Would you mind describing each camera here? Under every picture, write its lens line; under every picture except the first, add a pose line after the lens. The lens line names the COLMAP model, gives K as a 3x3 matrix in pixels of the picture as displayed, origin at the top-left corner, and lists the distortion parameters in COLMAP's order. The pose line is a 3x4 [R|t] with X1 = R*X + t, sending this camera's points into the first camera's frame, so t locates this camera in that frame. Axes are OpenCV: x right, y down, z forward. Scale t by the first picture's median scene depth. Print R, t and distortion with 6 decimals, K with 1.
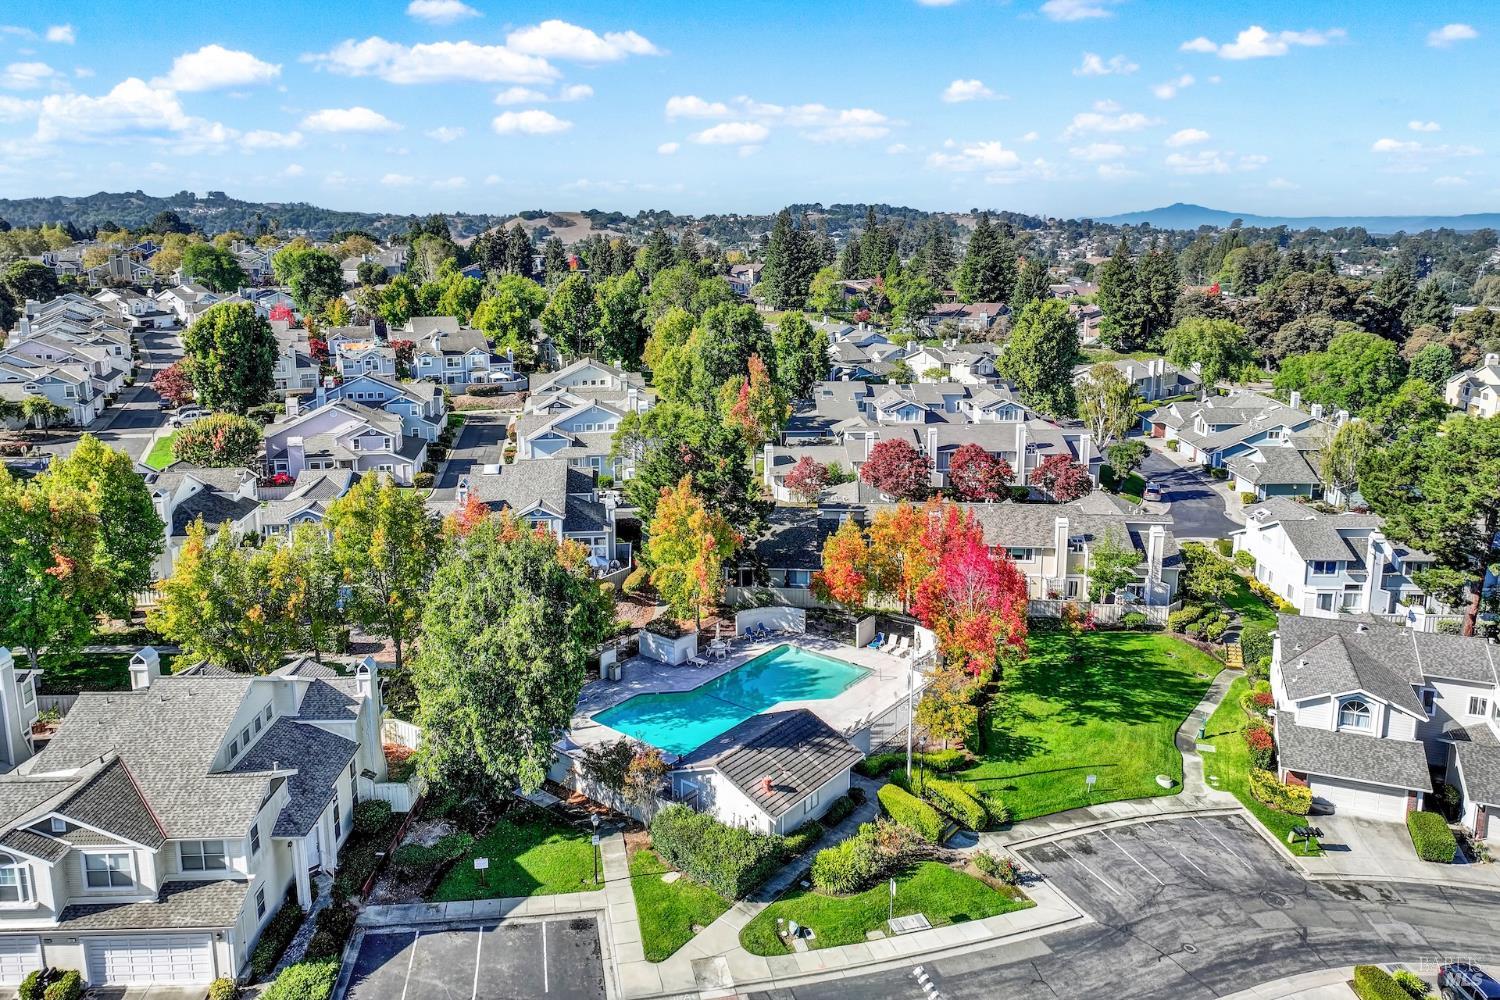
lens RADIAL K [[1052.8, 0, 756.7], [0, 1052.8, 445.4], [0, 0, 1]] dist [0.001798, 0.009094]
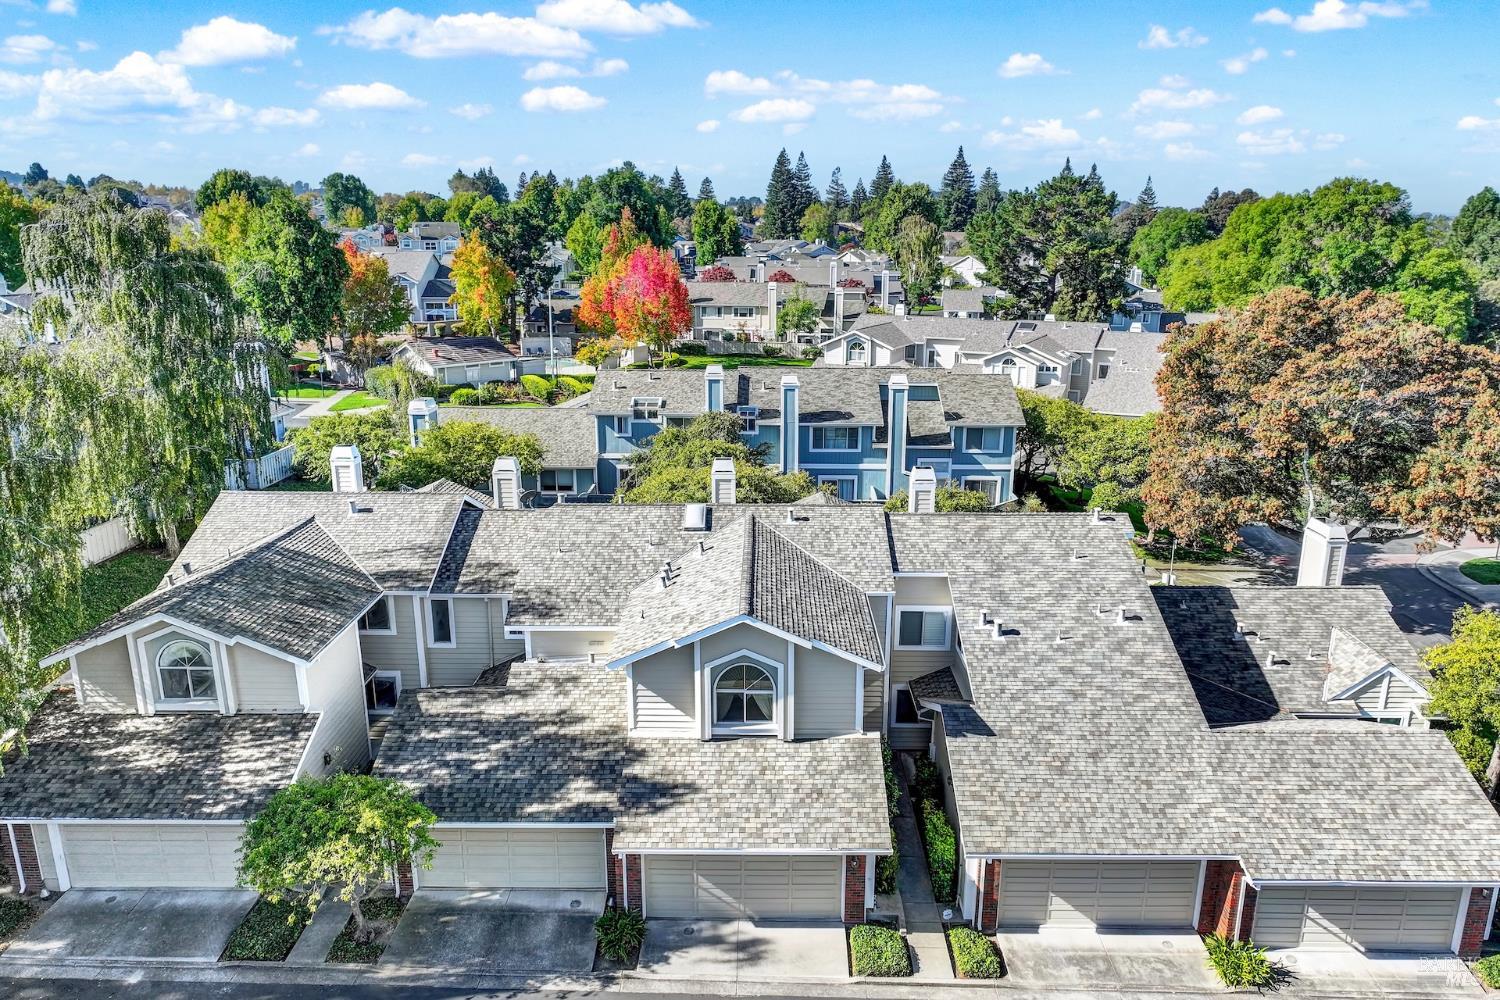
lens RADIAL K [[1052.8, 0, 759.0], [0, 1052.8, 525.3], [0, 0, 1]] dist [0.001798, 0.009094]
pose [[0.995316, 0.027239, -0.092754, 0.155051], [-0.020241, 0.996935, 0.075574, 0.105860], [0.094529, -0.073342, 0.992817, -0.136697]]
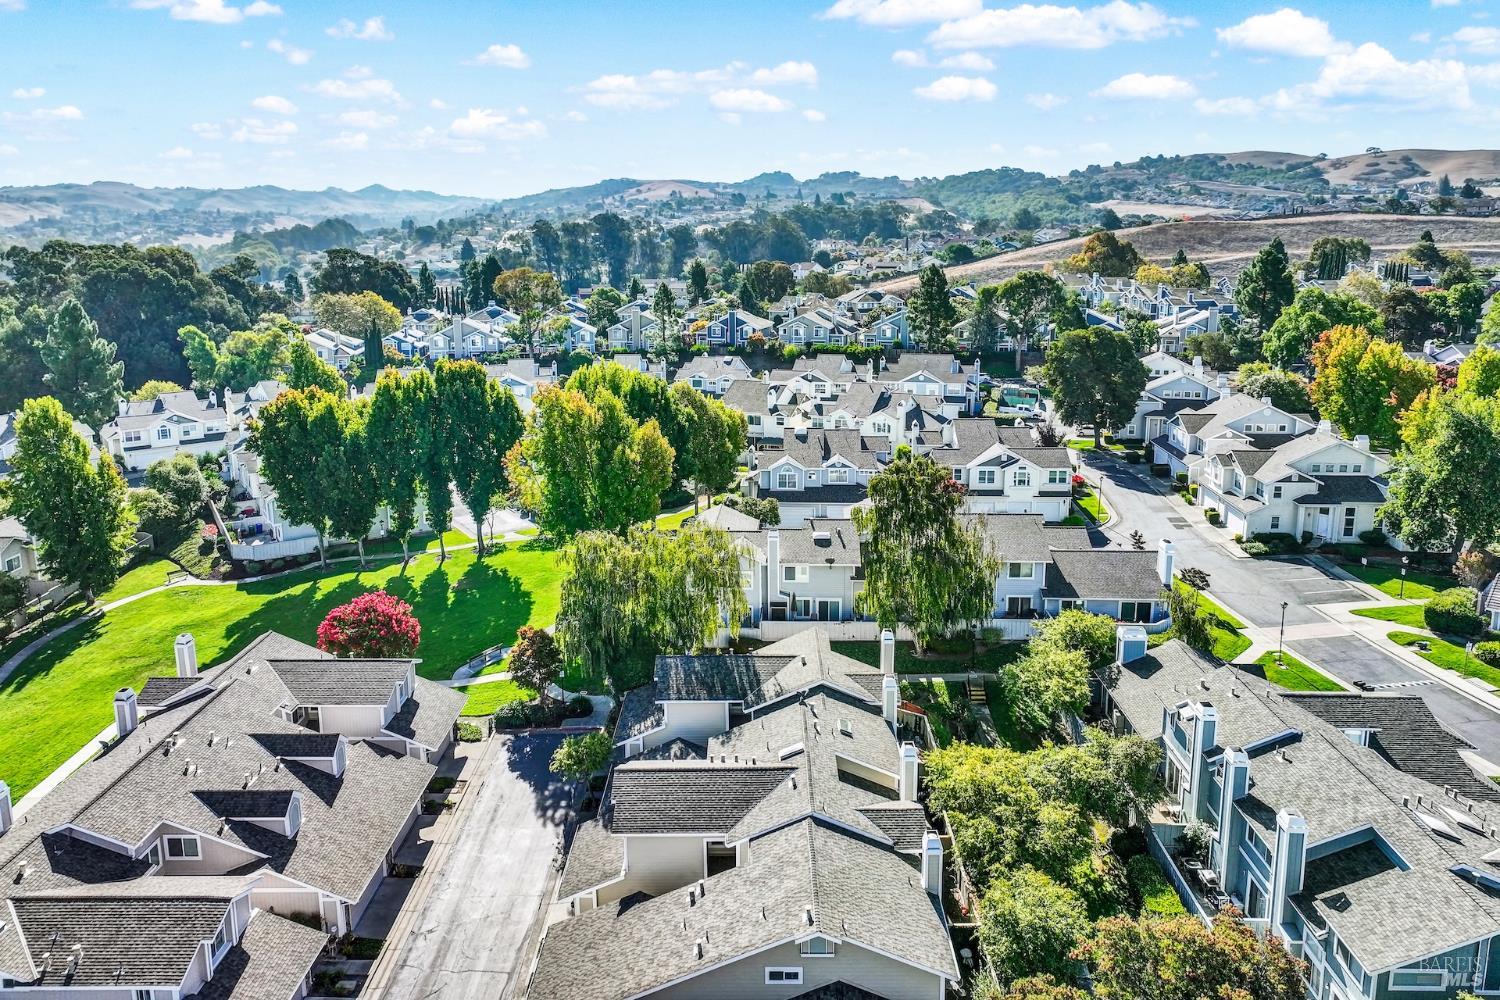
lens RADIAL K [[1052.8, 0, 764.4], [0, 1052.8, 440.7], [0, 0, 1]] dist [0.001798, 0.009094]
pose [[-0.094856, 0.195693, -0.976067, 0.349850], [-0.188270, 0.959267, 0.210622, 0.000212], [0.977526, 0.203743, -0.054149, 0.005985]]
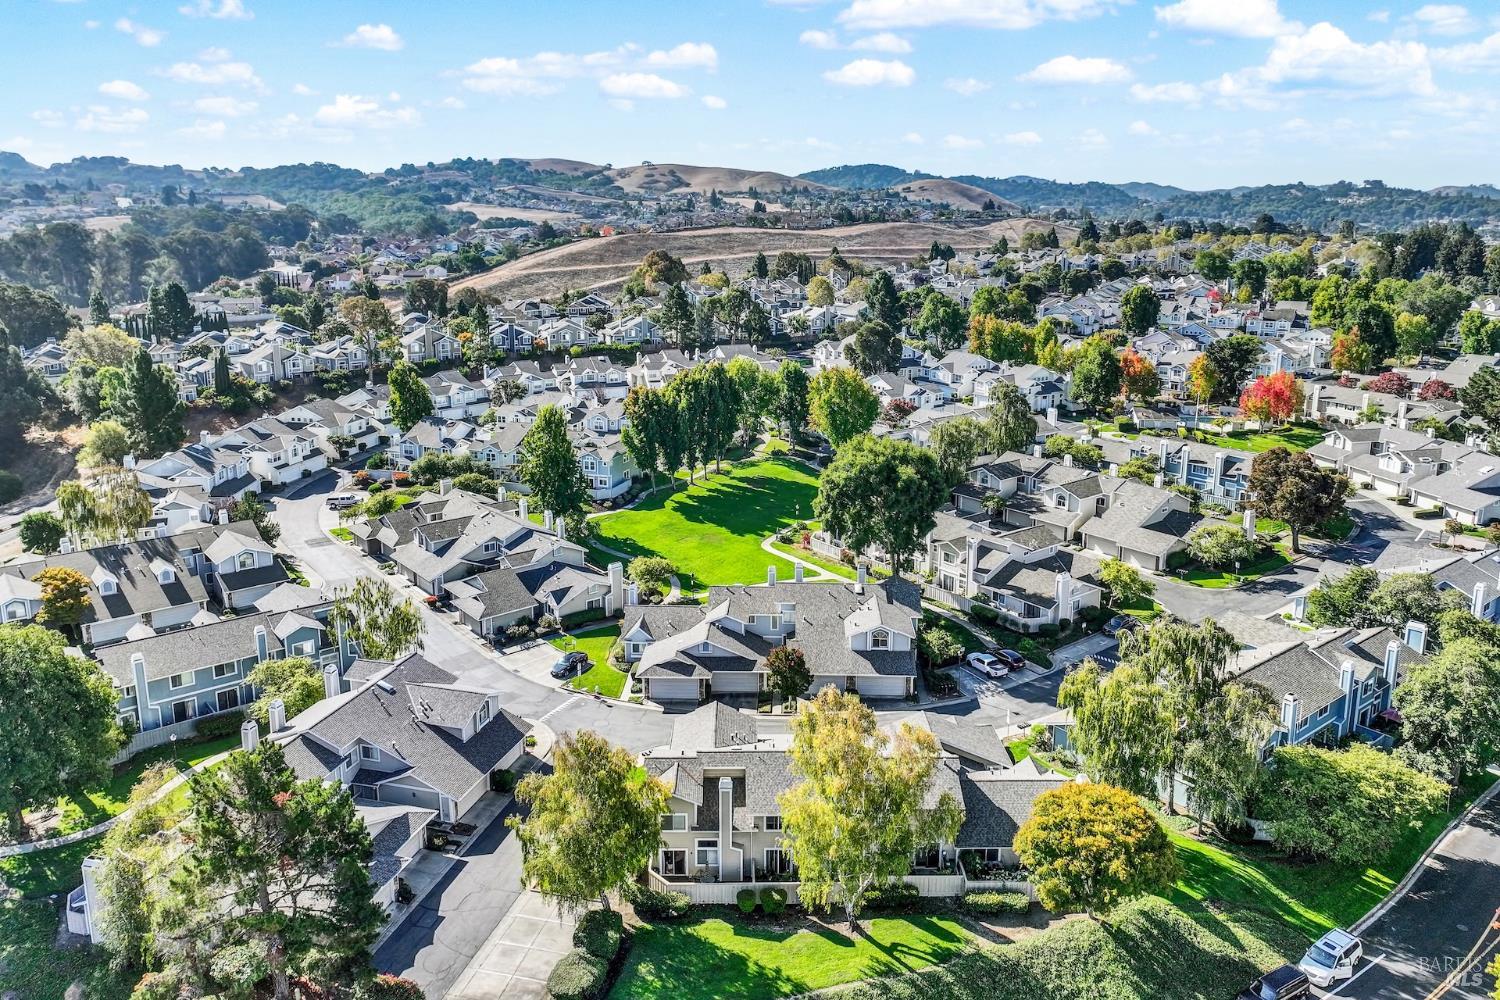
lens RADIAL K [[1056.1, 0, 766.1], [0, 1056.1, 439.1], [0, 0, 1]] dist [0.003395, 0.010459]
pose [[0.548829, 0.171483, -0.818156, 0.578569], [-0.164464, 0.981754, 0.095448, 0.062801], [0.819596, 0.082172, 0.567018, -0.553712]]
